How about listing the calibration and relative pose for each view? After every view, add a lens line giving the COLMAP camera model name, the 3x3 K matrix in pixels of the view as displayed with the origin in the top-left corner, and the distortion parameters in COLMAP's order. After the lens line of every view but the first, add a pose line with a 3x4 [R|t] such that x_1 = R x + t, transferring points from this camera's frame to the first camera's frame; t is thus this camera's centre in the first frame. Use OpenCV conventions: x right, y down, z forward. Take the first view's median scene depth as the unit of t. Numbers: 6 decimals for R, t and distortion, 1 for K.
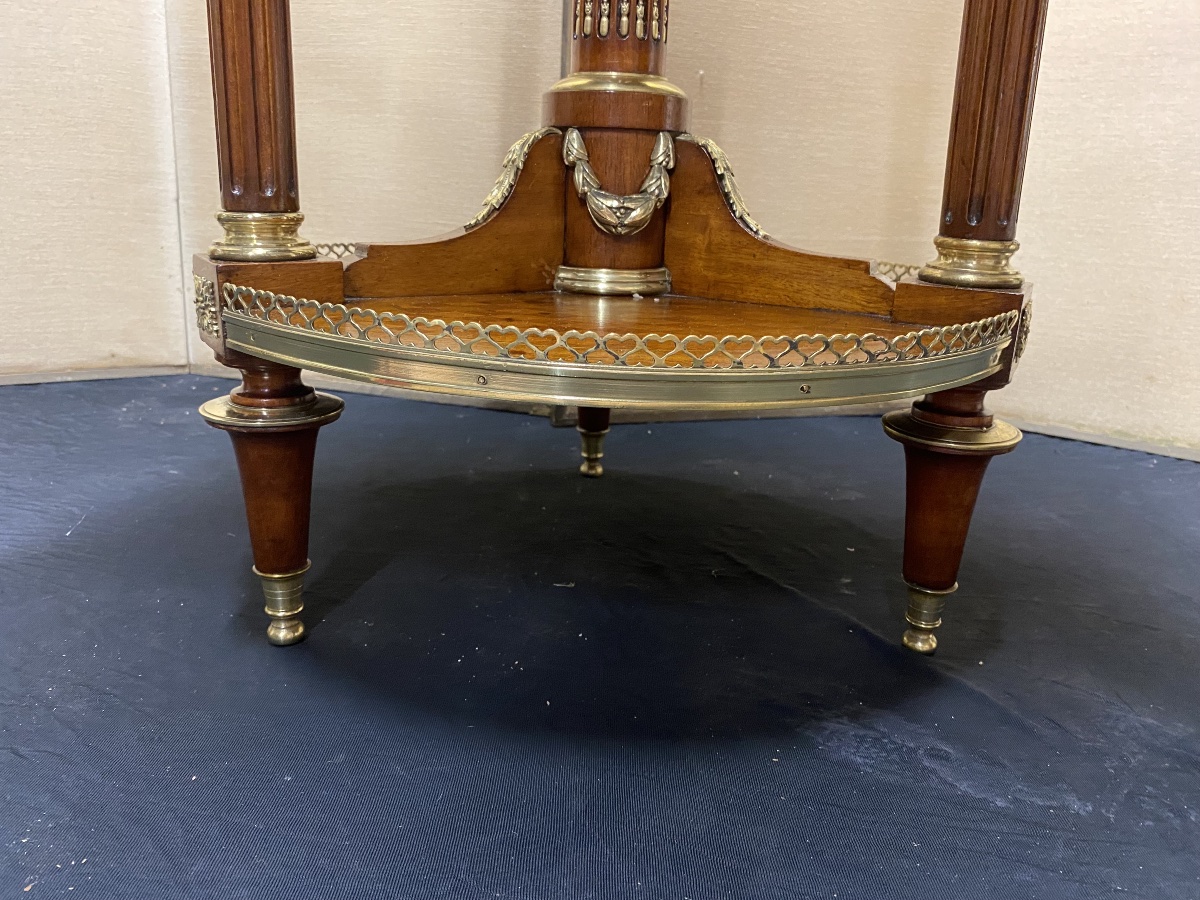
lens RADIAL K [[925.6, 0, 598.5], [0, 925.6, 432.0], [0, 0, 1]] dist [-0.010112, -0.000383]
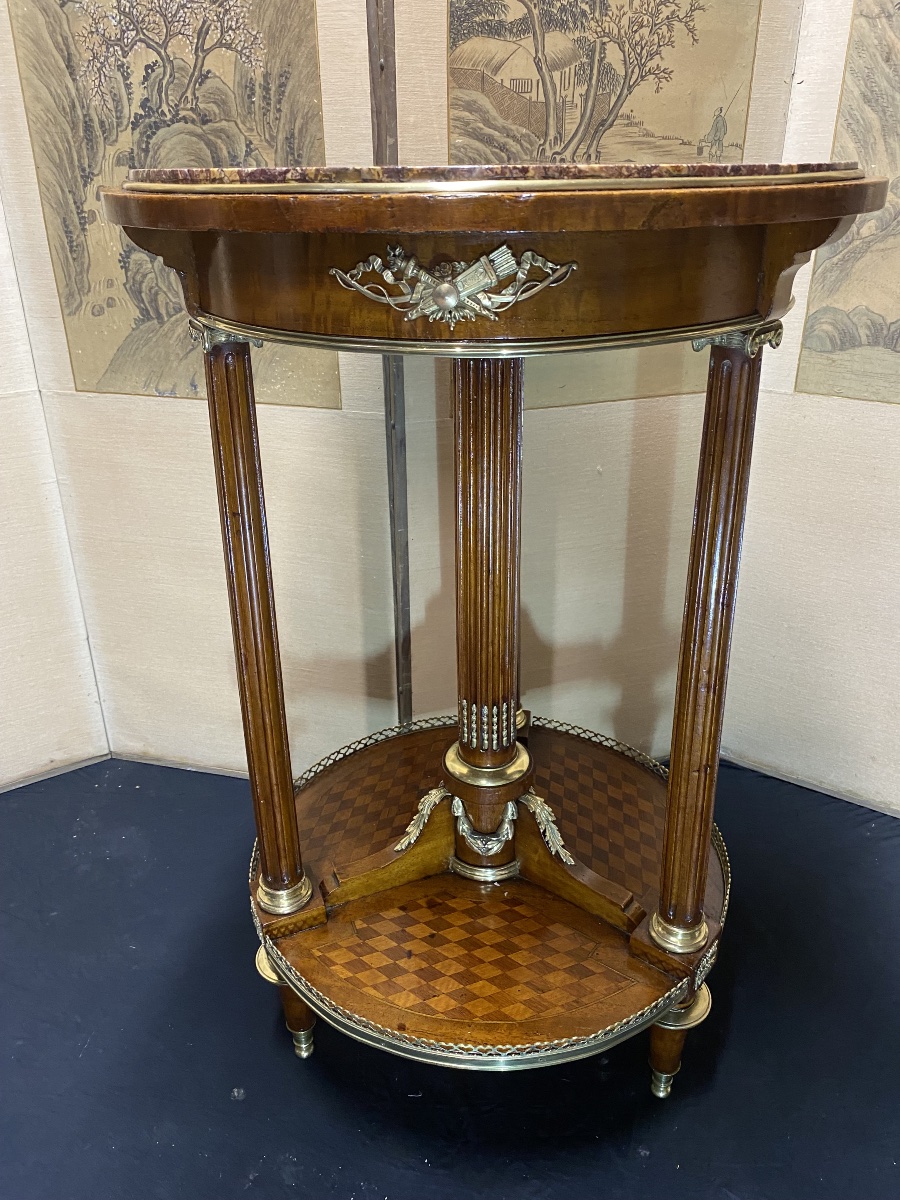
lens RADIAL K [[922.4, 0, 449.8], [0, 922.4, 592.6], [0, 0, 1]] dist [0.001727, -0.004969]
pose [[0.998329, -0.055372, -0.016557, 0.053739], [0.057351, 0.984550, 0.165446, -0.532472], [0.007140, -0.166119, 0.986080, -0.216845]]
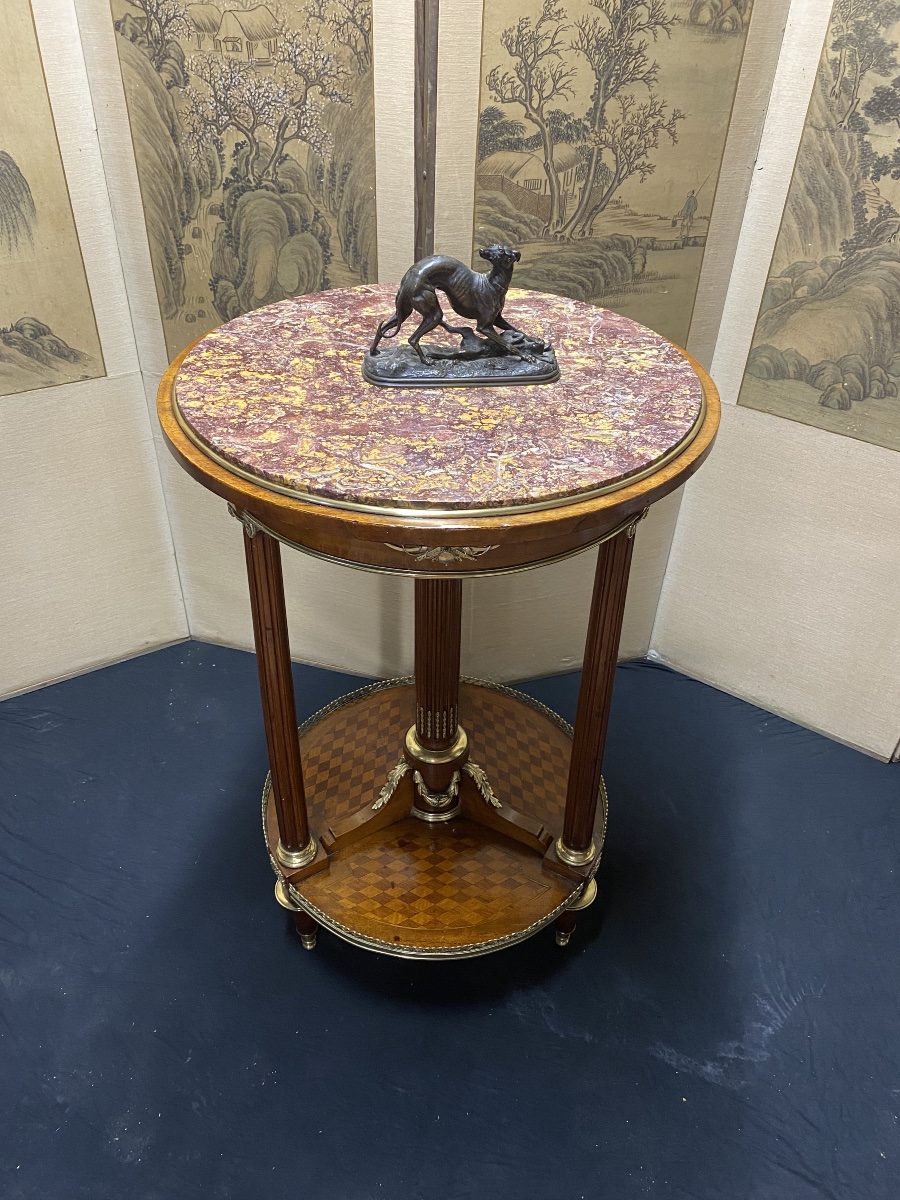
lens RADIAL K [[922.4, 0, 449.8], [0, 922.4, 592.6], [0, 0, 1]] dist [0.001727, -0.004969]
pose [[0.999559, -0.003037, -0.029526, 0.065724], [0.013724, 0.929321, 0.369019, -0.835556], [0.026319, -0.369261, 0.928953, -0.519655]]
